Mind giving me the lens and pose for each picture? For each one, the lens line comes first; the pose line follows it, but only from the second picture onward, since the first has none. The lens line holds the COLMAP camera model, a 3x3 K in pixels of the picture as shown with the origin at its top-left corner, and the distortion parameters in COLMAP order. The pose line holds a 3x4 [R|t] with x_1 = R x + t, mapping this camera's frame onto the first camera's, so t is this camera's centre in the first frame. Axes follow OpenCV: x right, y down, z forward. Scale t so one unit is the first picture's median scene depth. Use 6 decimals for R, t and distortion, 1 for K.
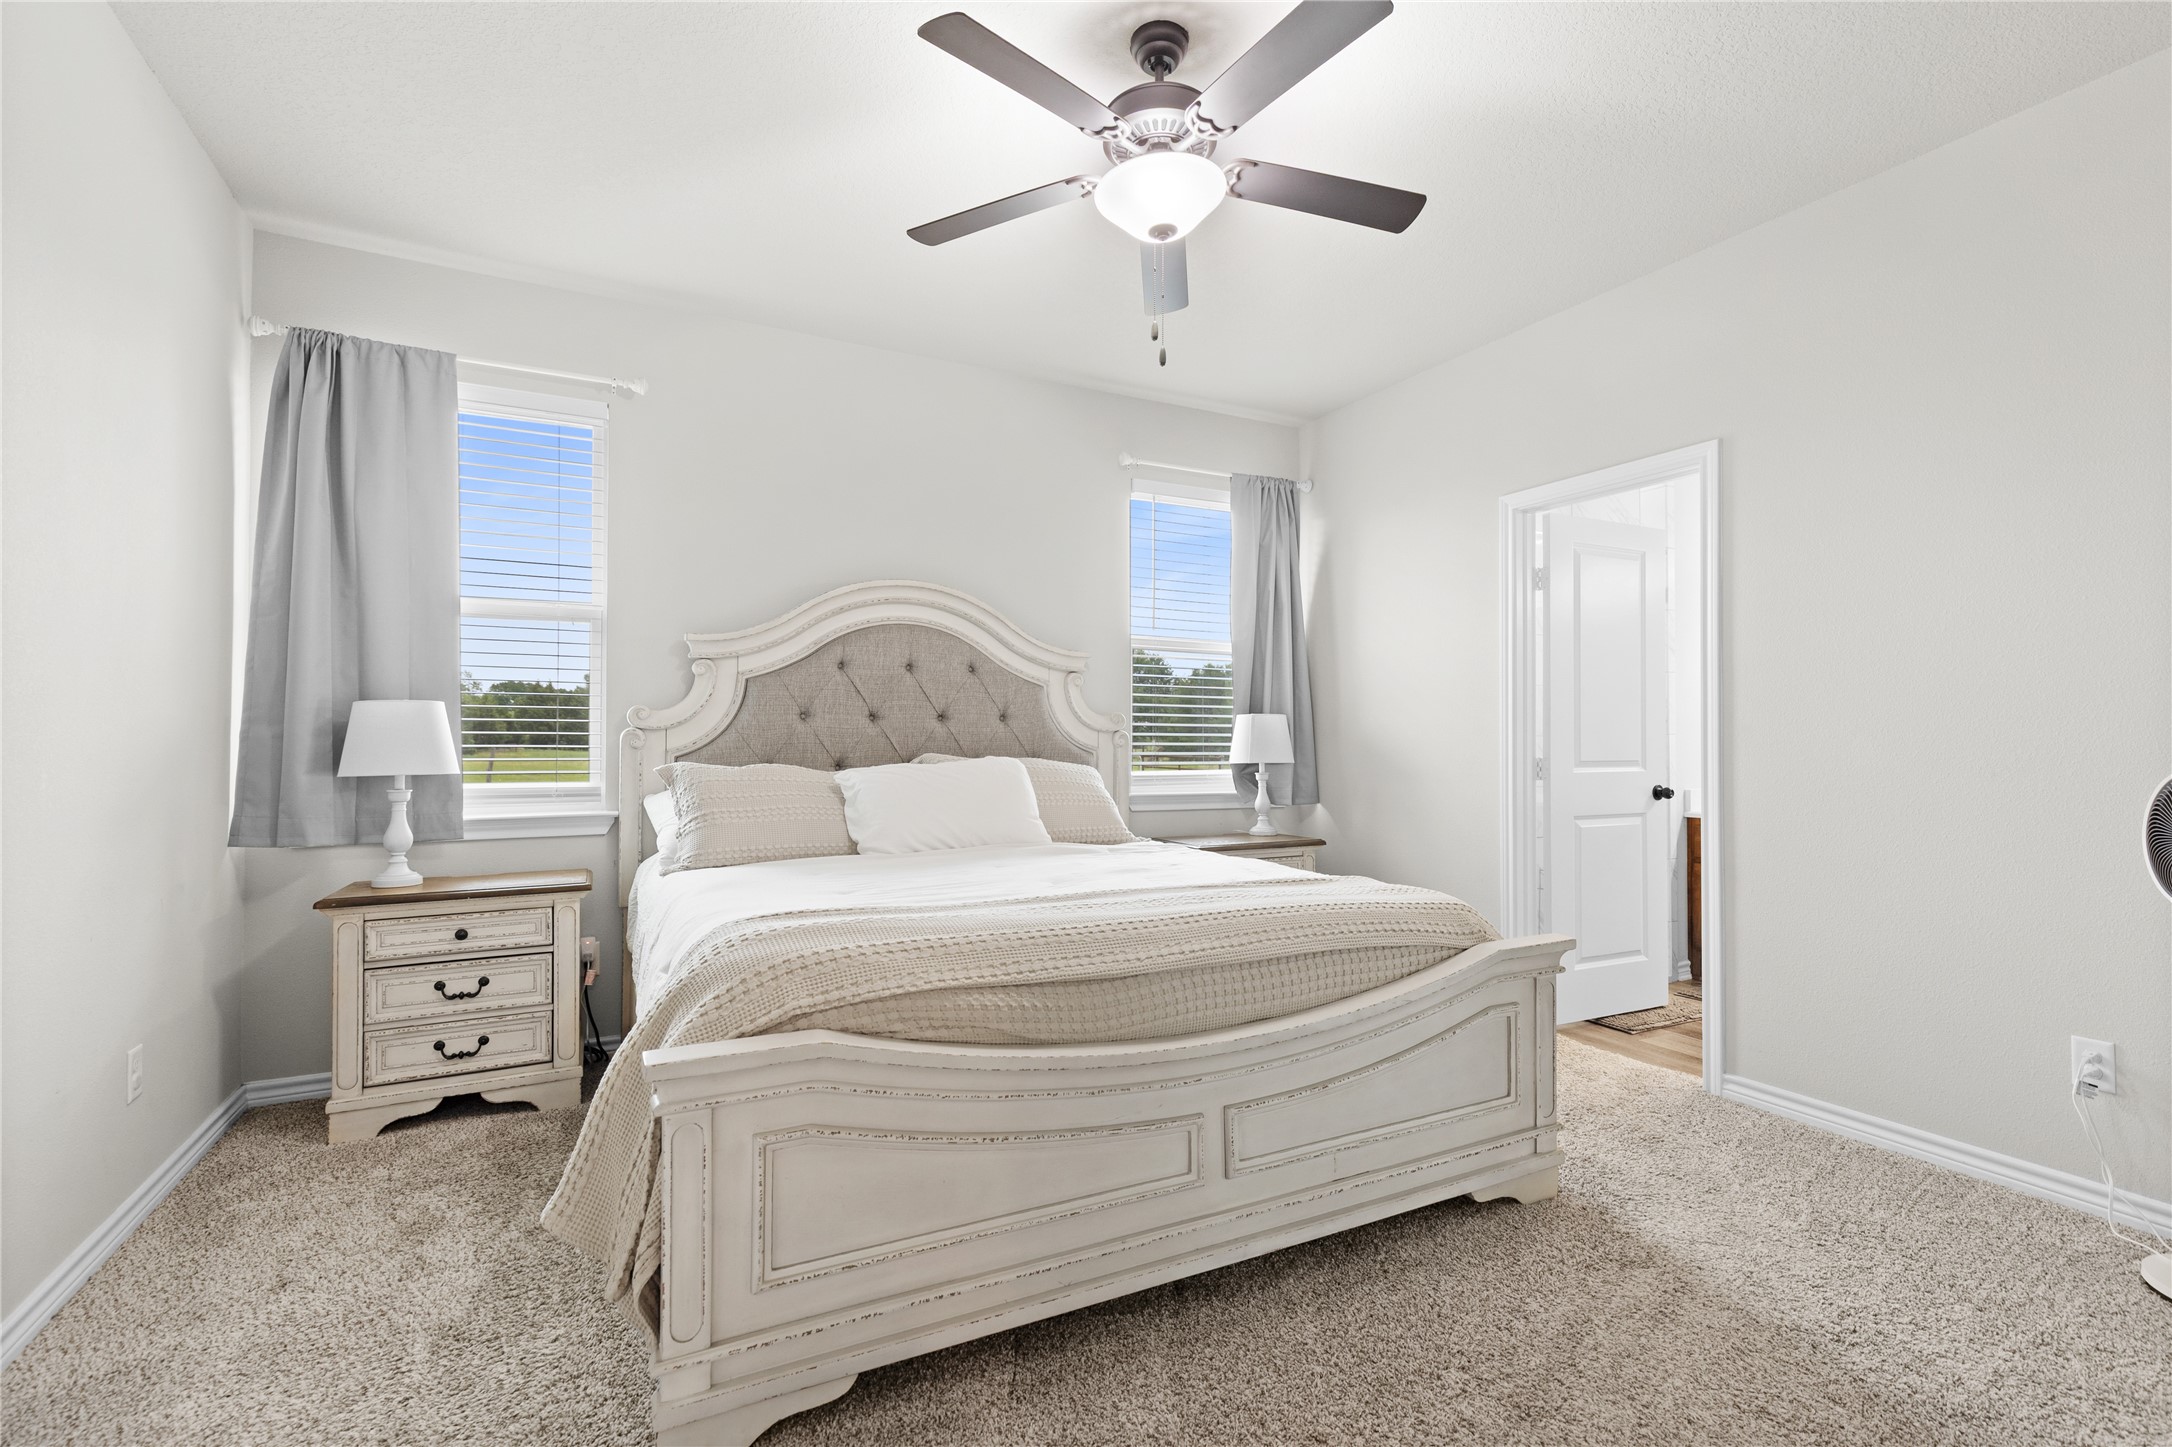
lens RADIAL K [[999.4, 0, 1087.2], [0, 999.4, 736.0], [0, 0, 1]] dist [0.003903, -0.001449]
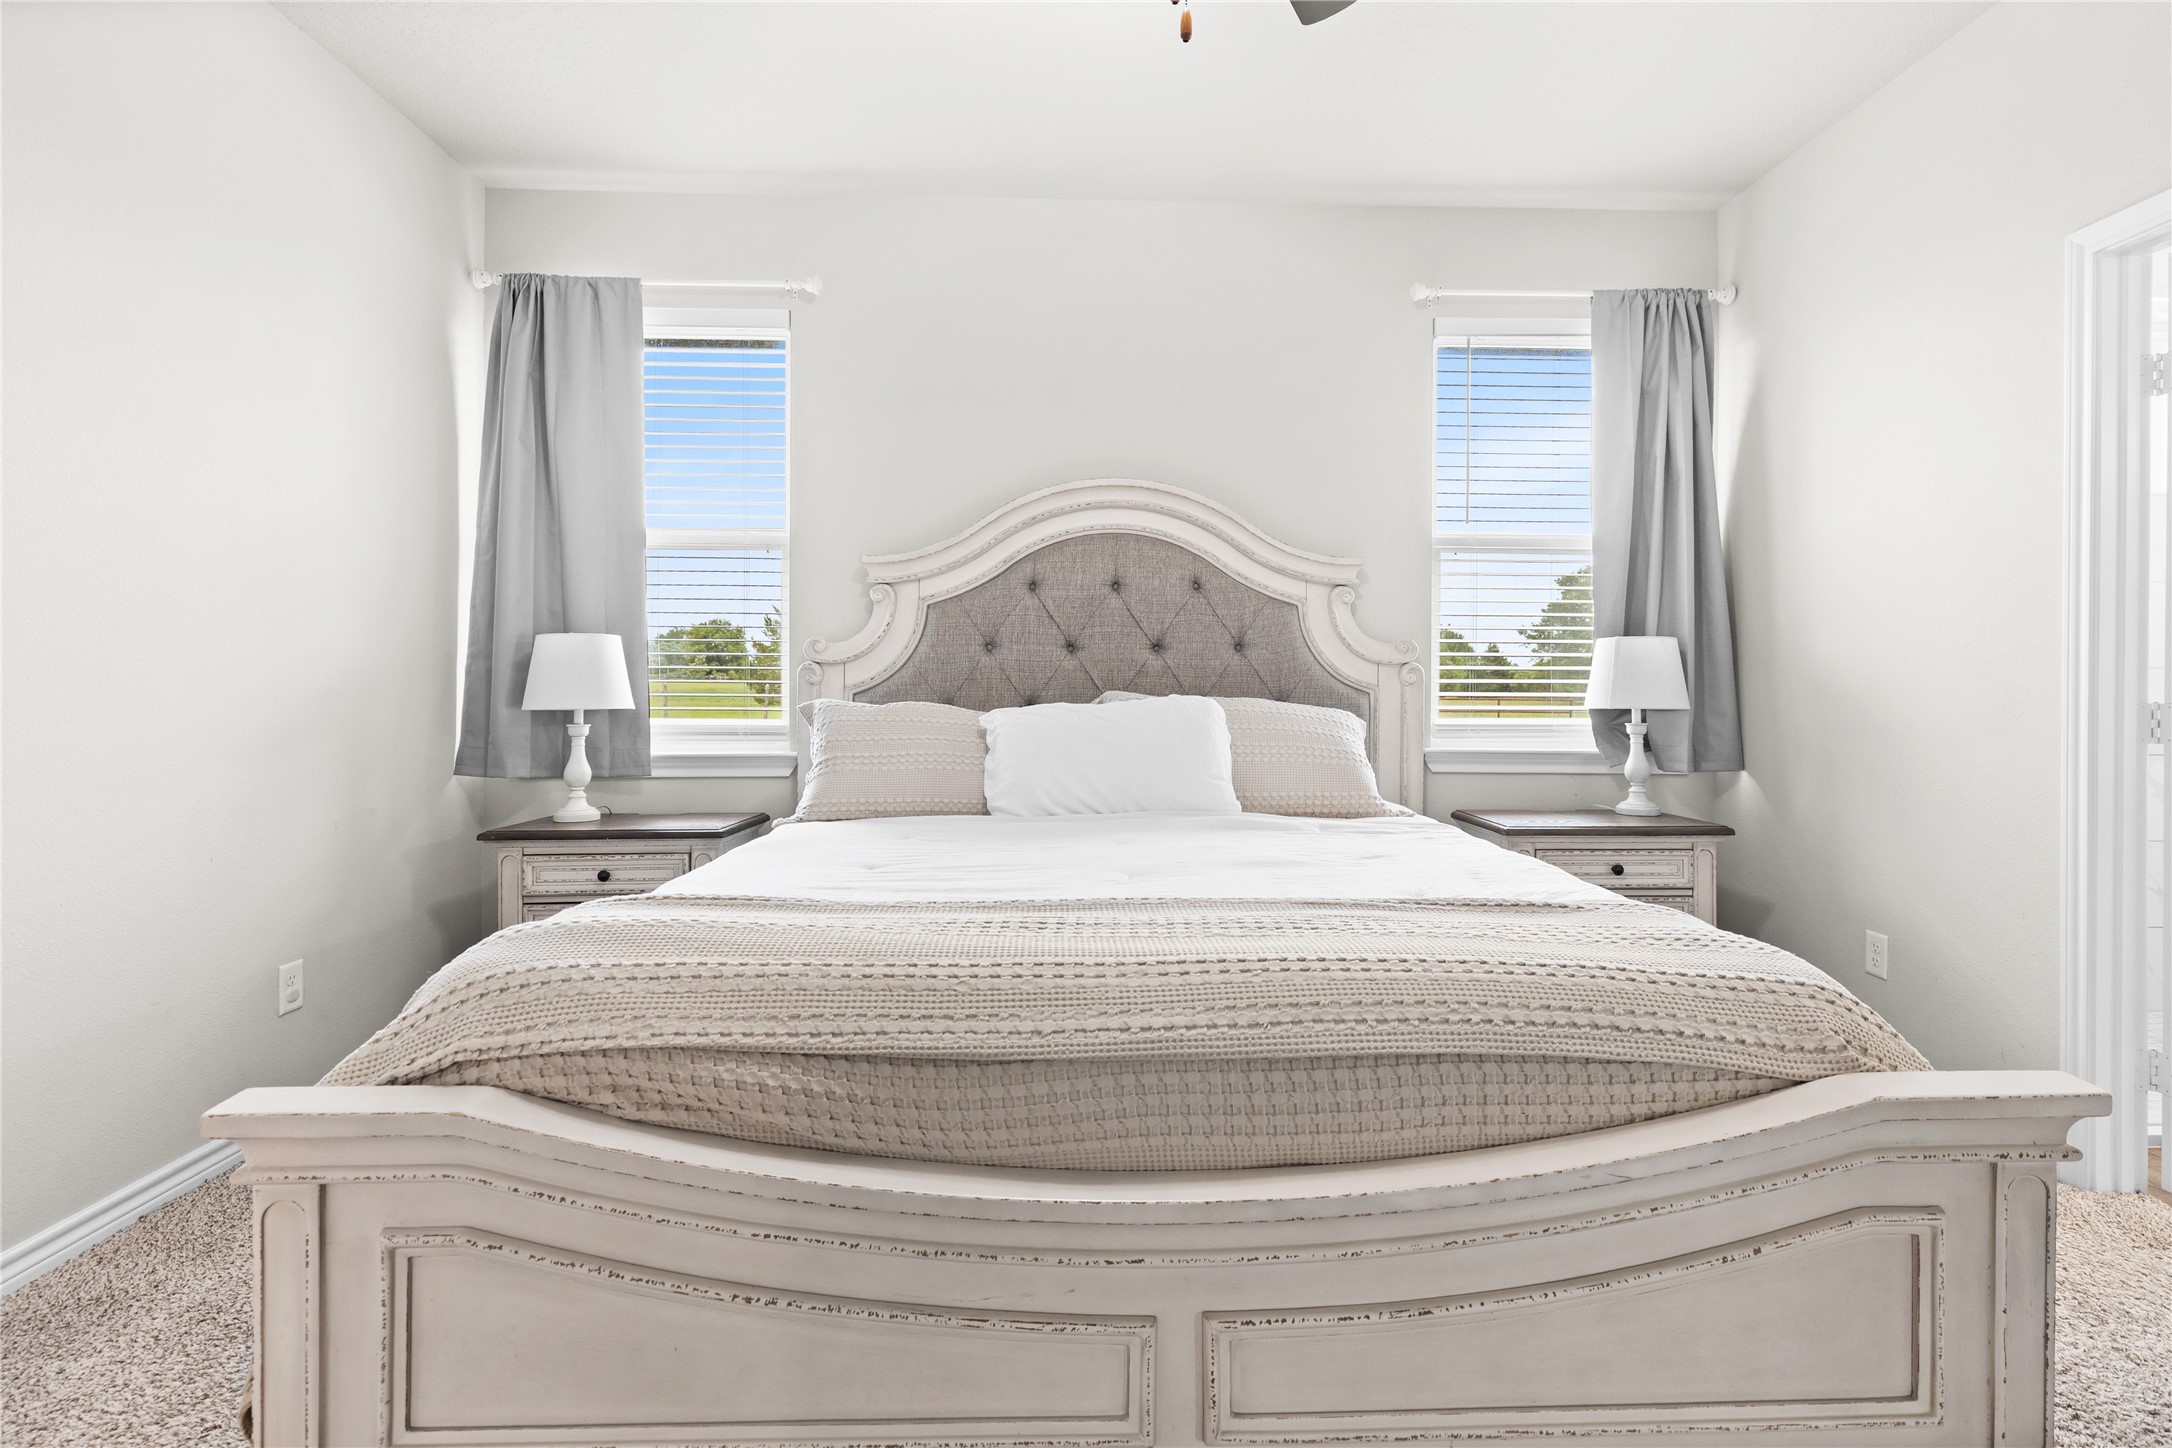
lens RADIAL K [[999.4, 0, 1155.5], [0, 999.4, 695.7], [0, 0, 1]] dist [0.003903, -0.001449]
pose [[0.900716, 0.004889, -0.434381, 0.259844], [0.001453, 0.999897, 0.014267, 0.011894], [0.434406, -0.013481, 0.900616, 0.355321]]
